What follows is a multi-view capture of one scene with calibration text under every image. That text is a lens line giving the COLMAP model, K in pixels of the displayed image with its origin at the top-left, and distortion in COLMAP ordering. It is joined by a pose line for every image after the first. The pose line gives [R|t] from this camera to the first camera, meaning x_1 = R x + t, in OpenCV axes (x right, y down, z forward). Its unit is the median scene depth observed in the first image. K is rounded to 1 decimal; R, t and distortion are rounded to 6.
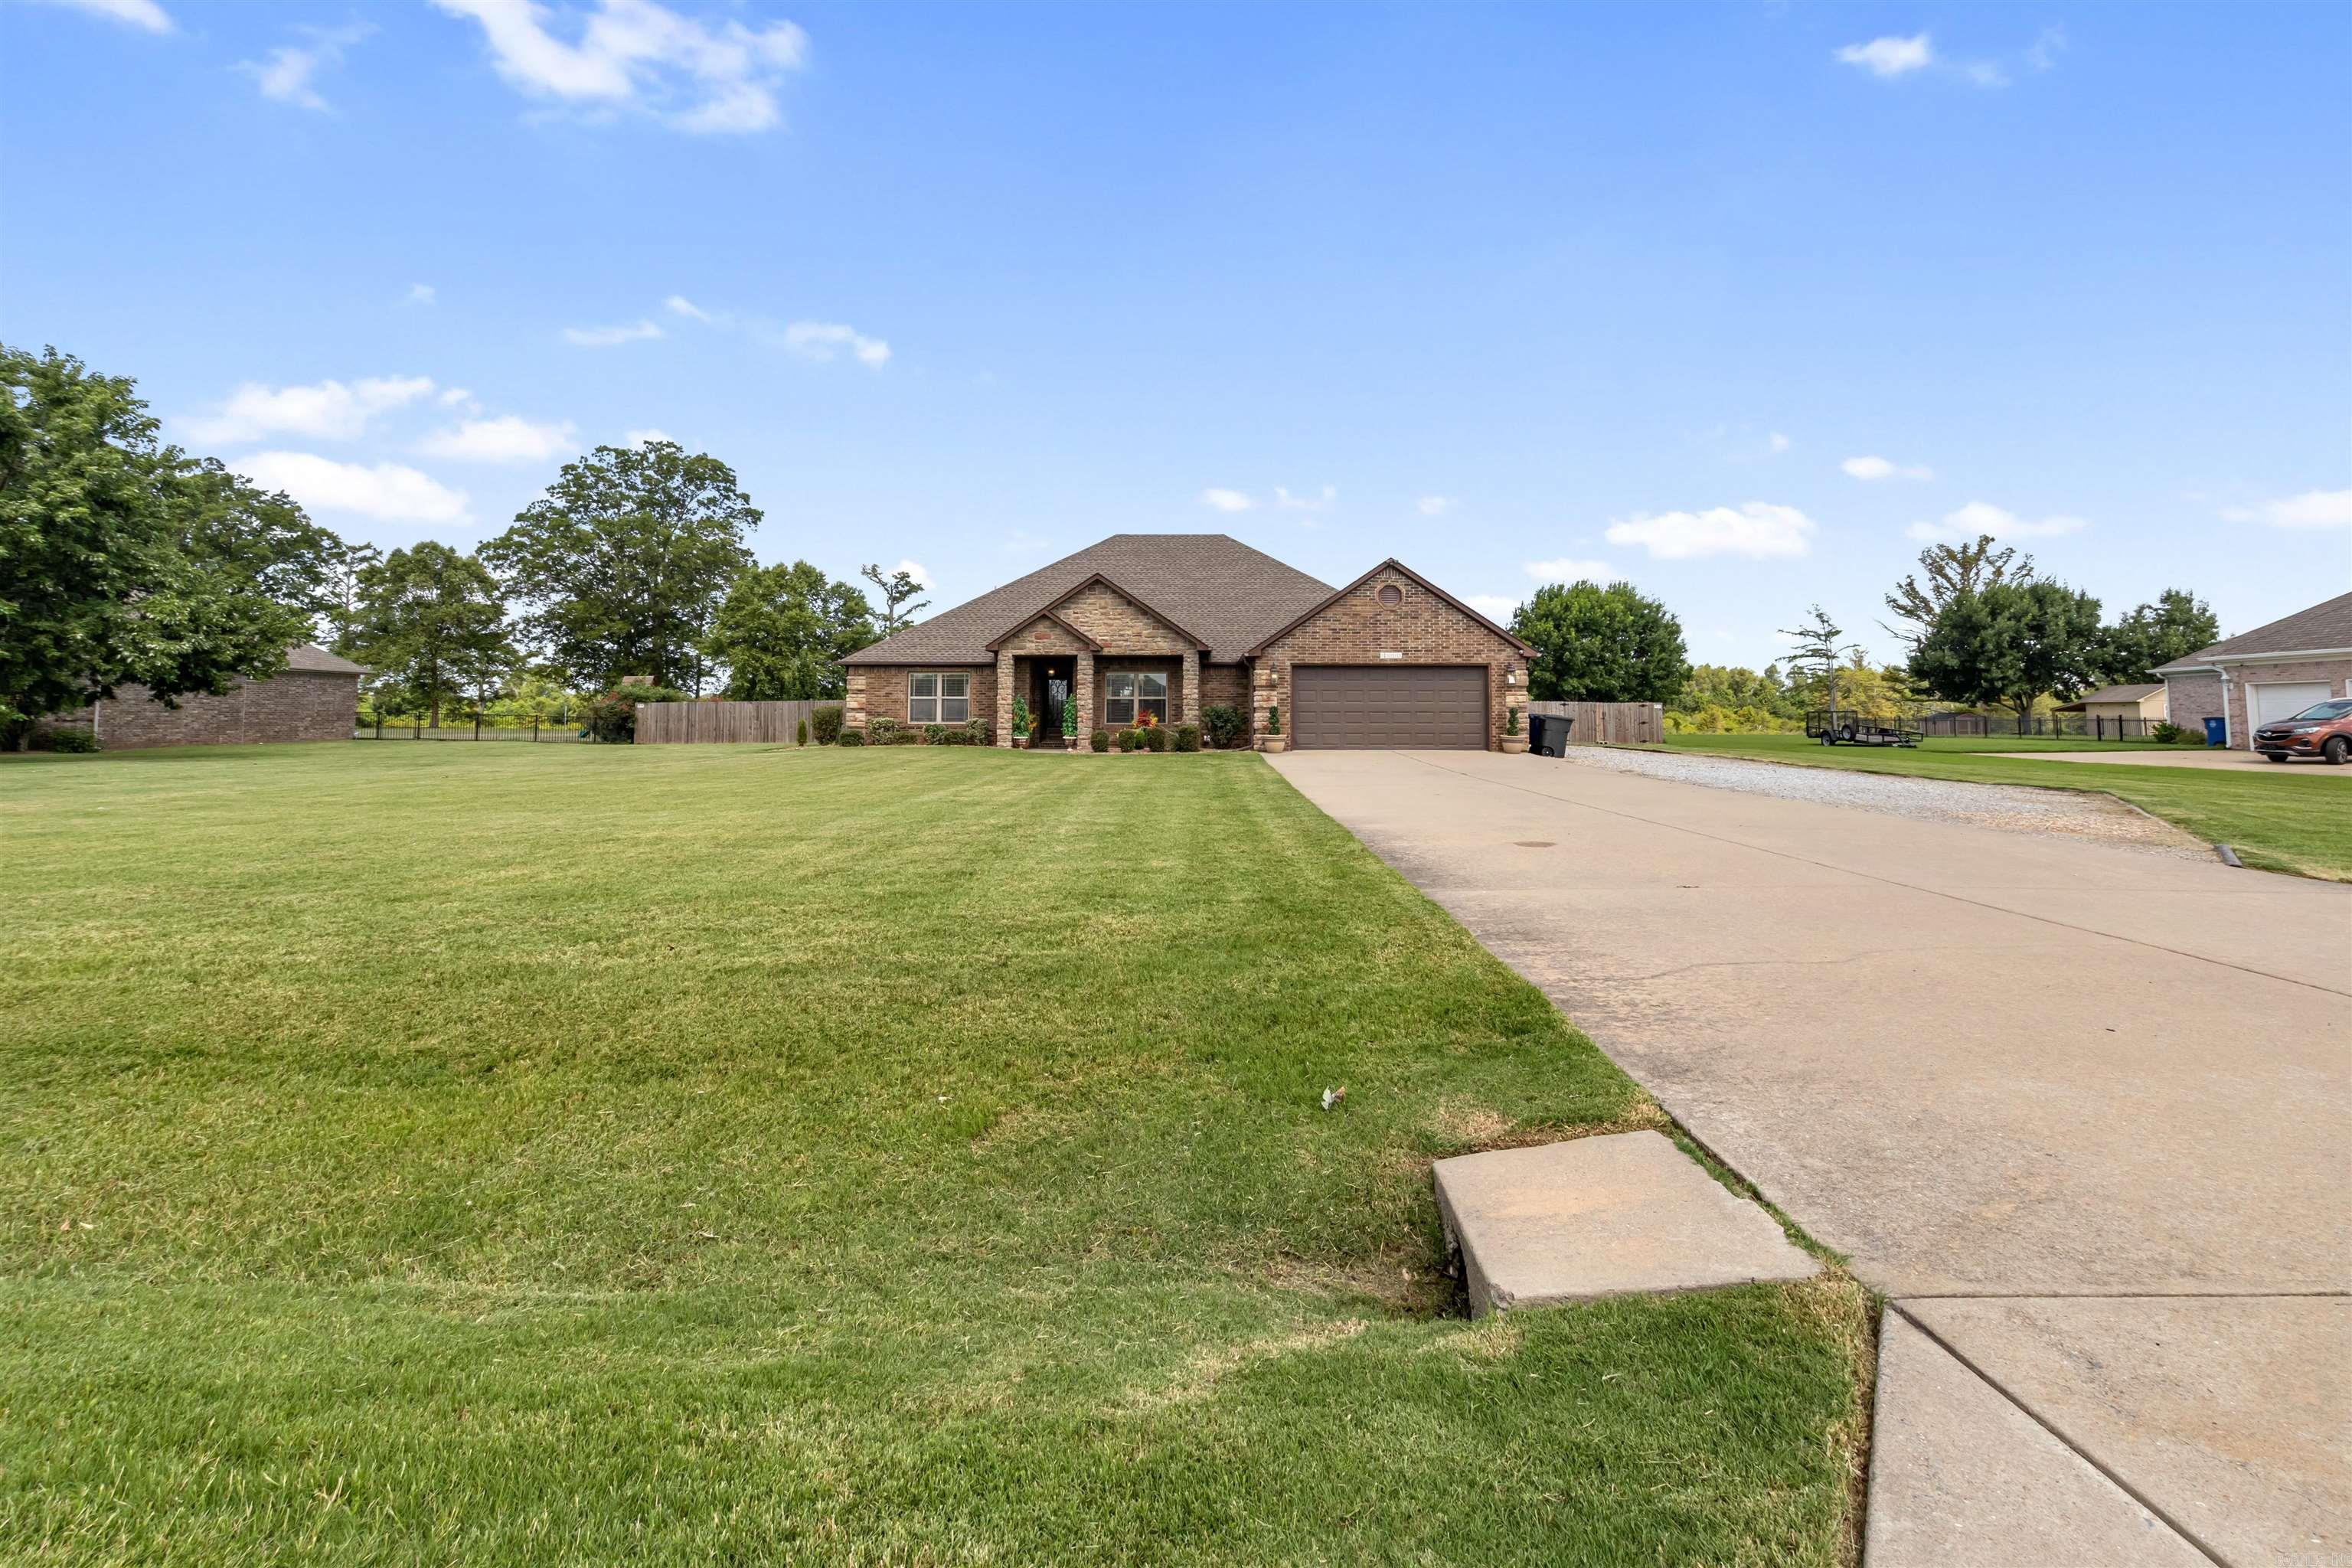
lens RADIAL K [[1114.3, 0, 1183.3], [0, 1114.3, 651.5], [0, 0, 1]] dist [0.000937, 0.000363]
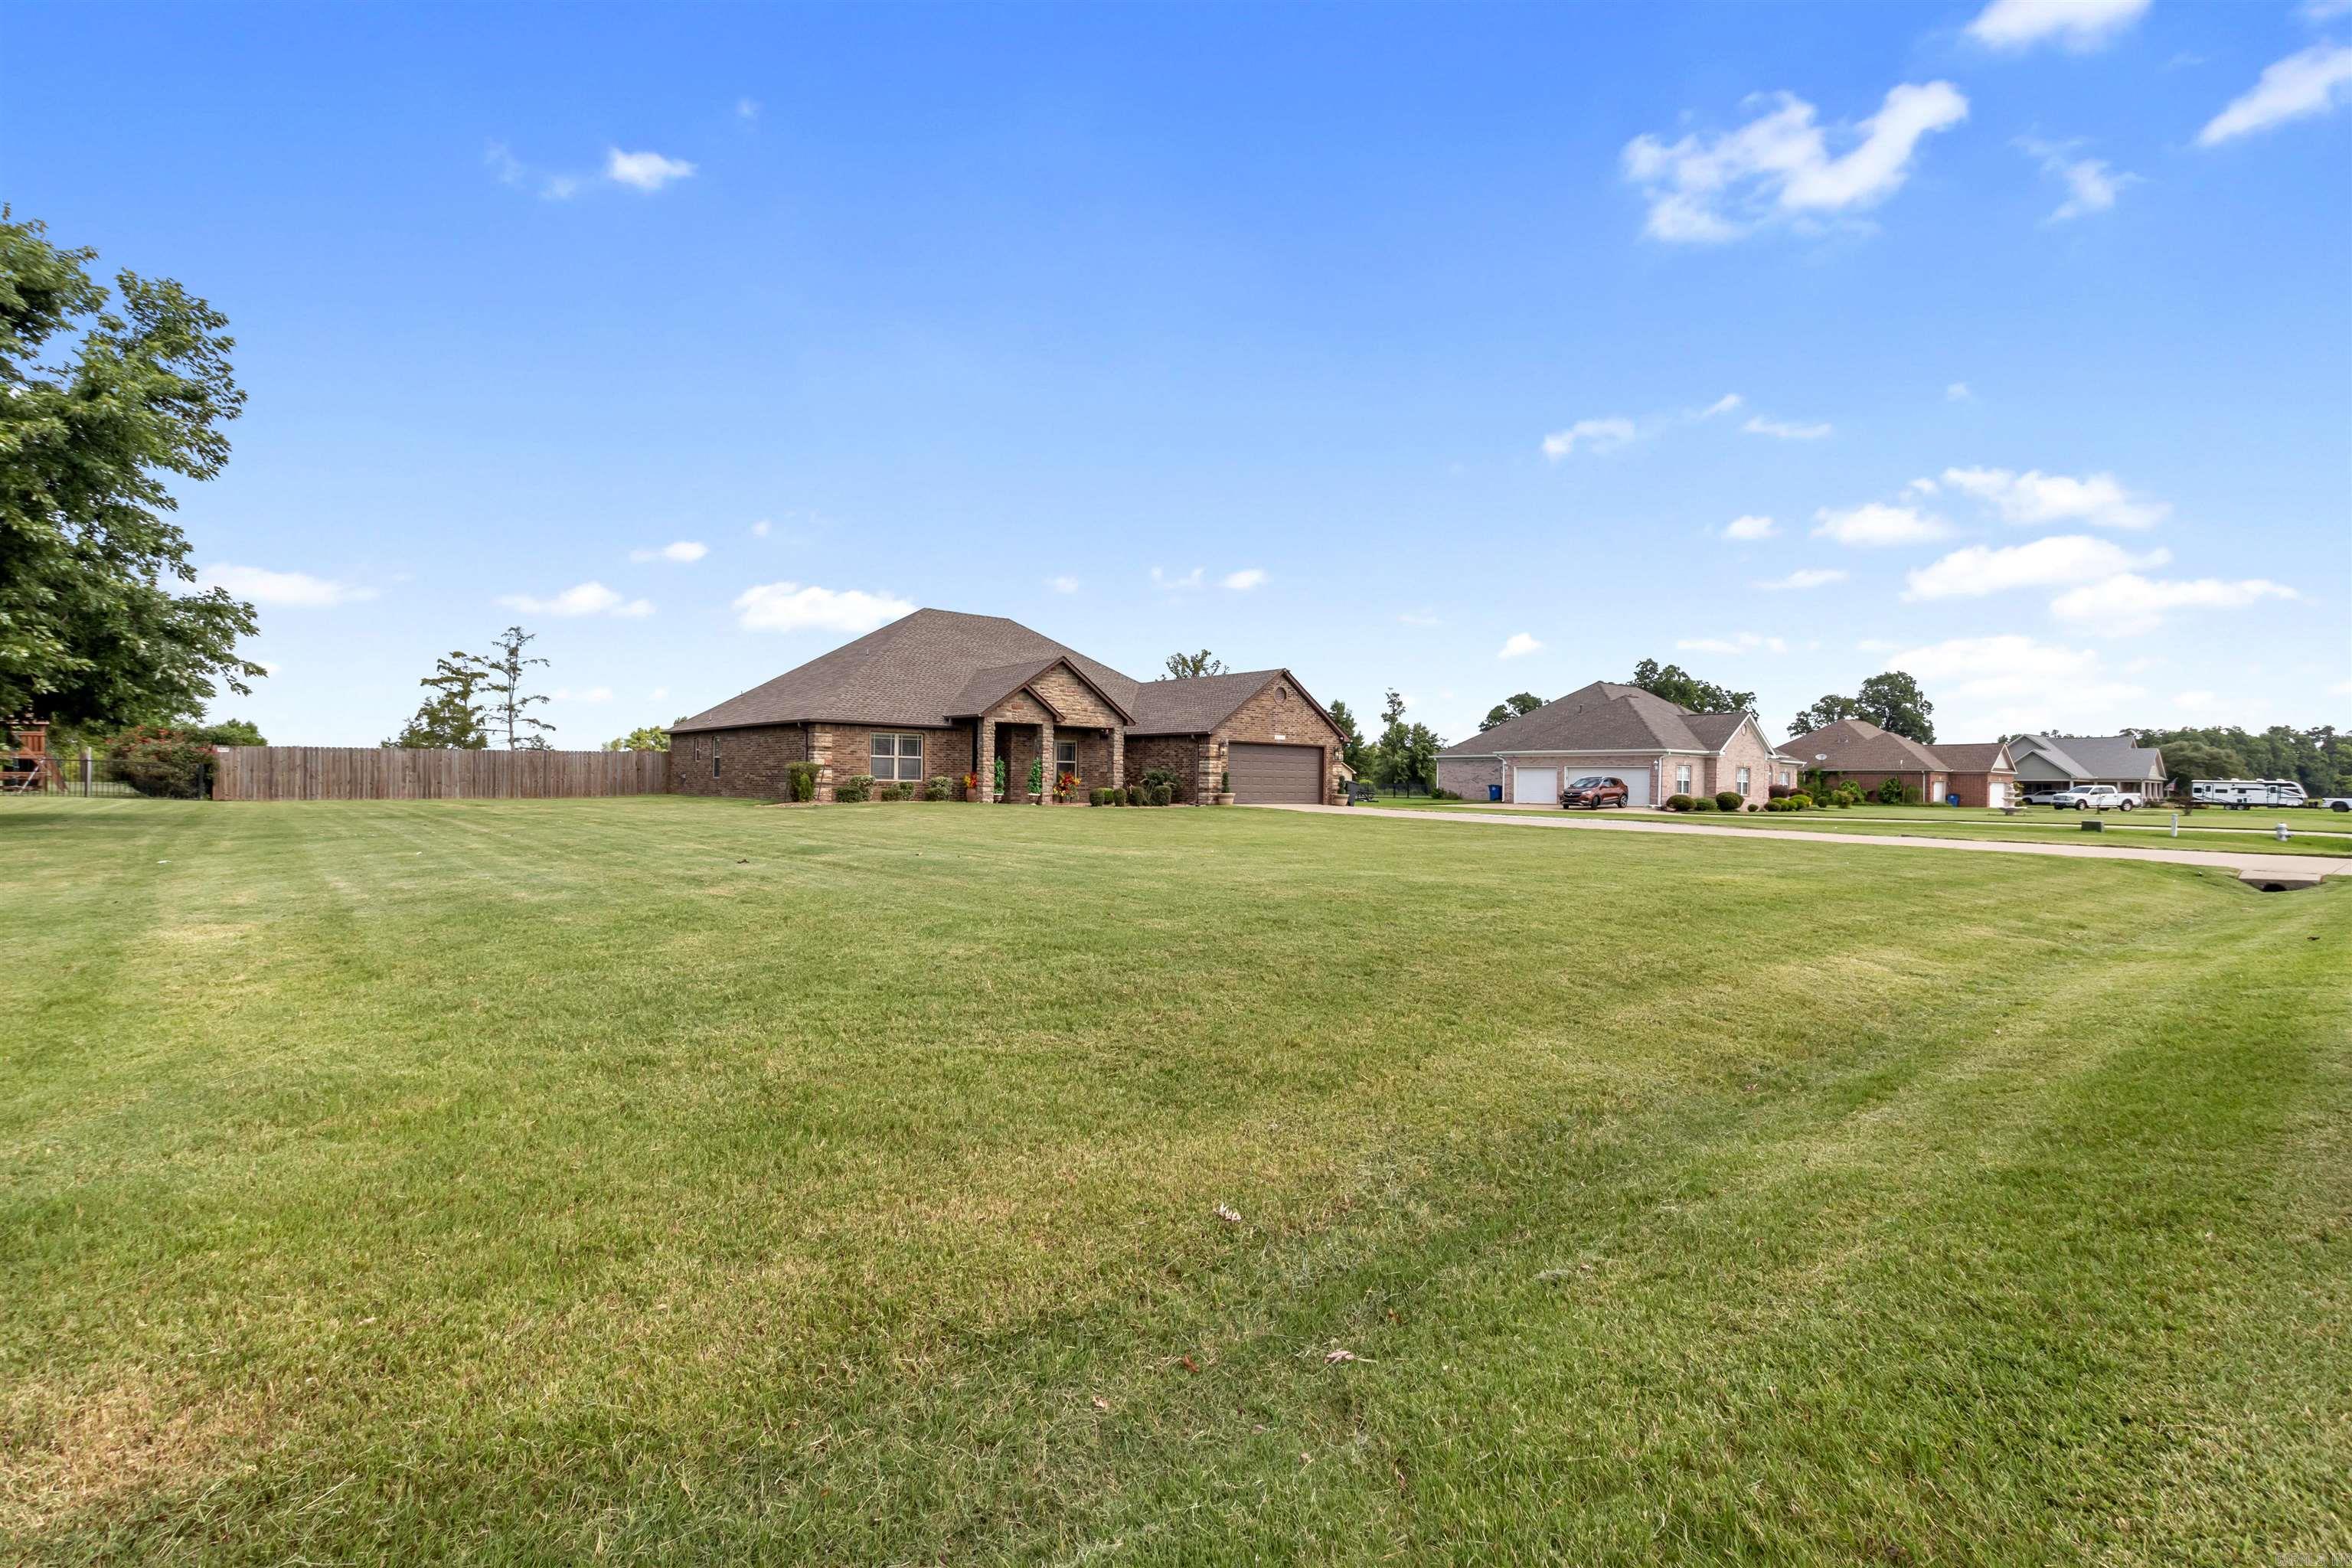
lens RADIAL K [[1087.5, 0, 1172.0], [0, 1087.5, 770.5], [0, 0, 1]] dist [-0.008415, -0.000408]
pose [[0.740264, 0.018098, 0.672073, -0.753763], [-0.054892, 0.997927, 0.033588, 0.005692], [-0.670072, -0.061755, 0.739723, 0.059182]]
